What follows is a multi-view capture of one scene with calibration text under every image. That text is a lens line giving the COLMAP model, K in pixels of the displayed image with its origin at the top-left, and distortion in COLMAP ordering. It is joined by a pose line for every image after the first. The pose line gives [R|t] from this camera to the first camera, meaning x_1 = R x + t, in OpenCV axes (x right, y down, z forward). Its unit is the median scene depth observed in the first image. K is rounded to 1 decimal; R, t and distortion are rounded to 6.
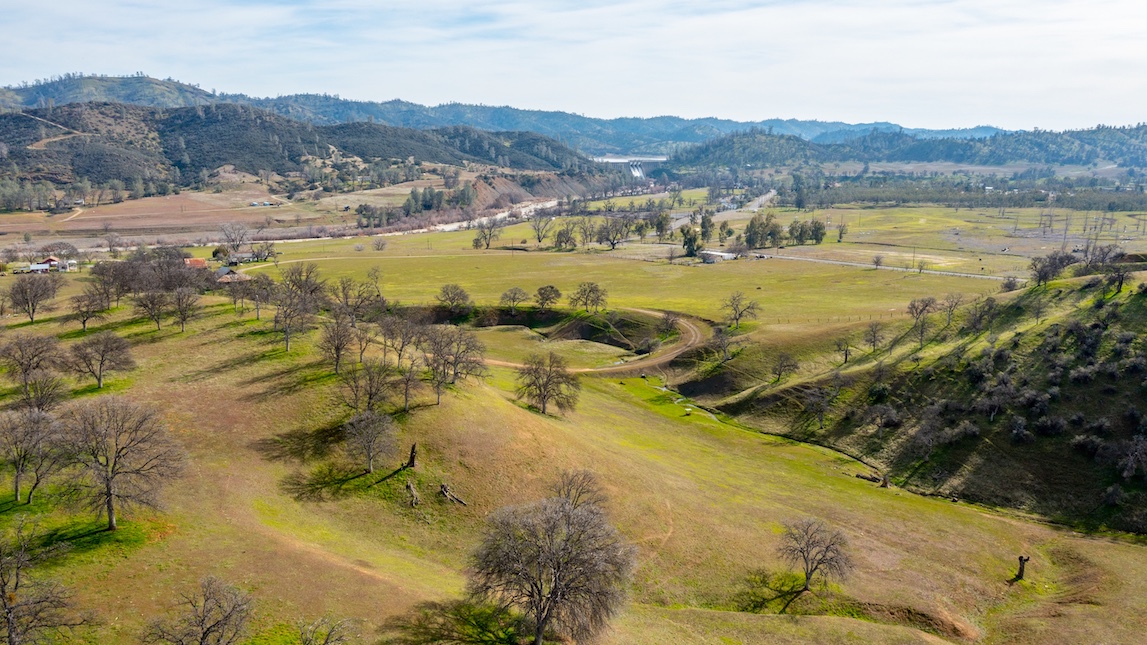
lens RADIAL K [[907.3, 0, 566.2], [0, 907.3, 315.4], [0, 0, 1]] dist [-0.015989, 0.006255]
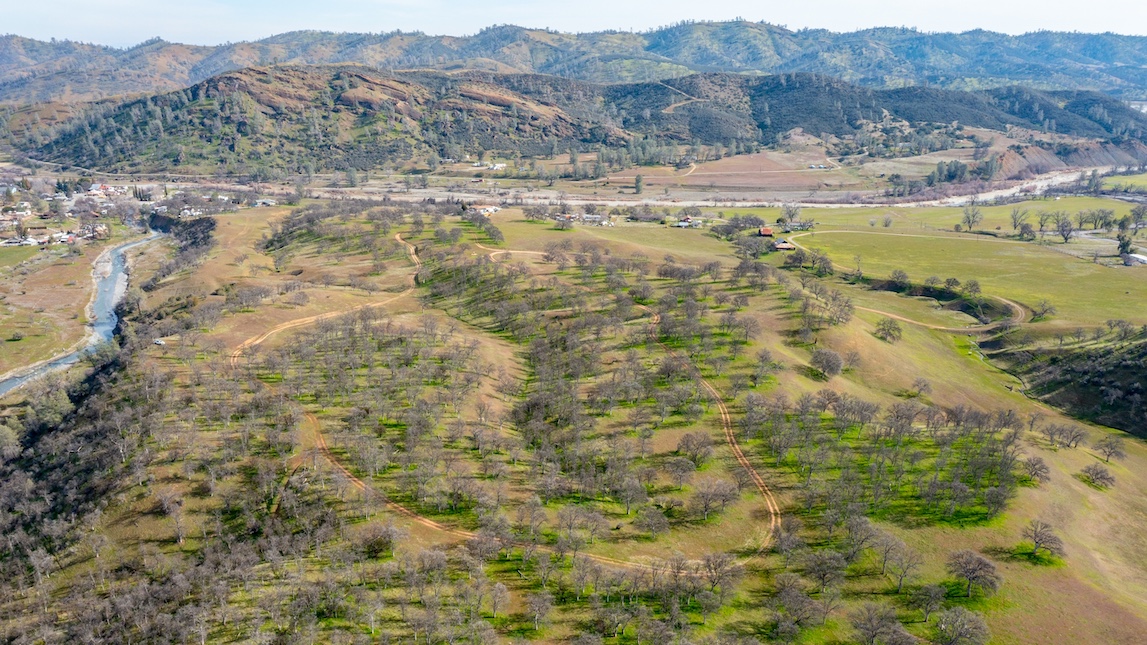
lens RADIAL K [[907.3, 0, 578.6], [0, 907.3, 317.7], [0, 0, 1]] dist [-0.015989, 0.006255]
pose [[0.830629, 0.153599, -0.535222, 0.098201], [-0.102404, 0.986945, 0.124311, -0.029998], [0.547329, -0.048447, 0.835514, -0.261136]]
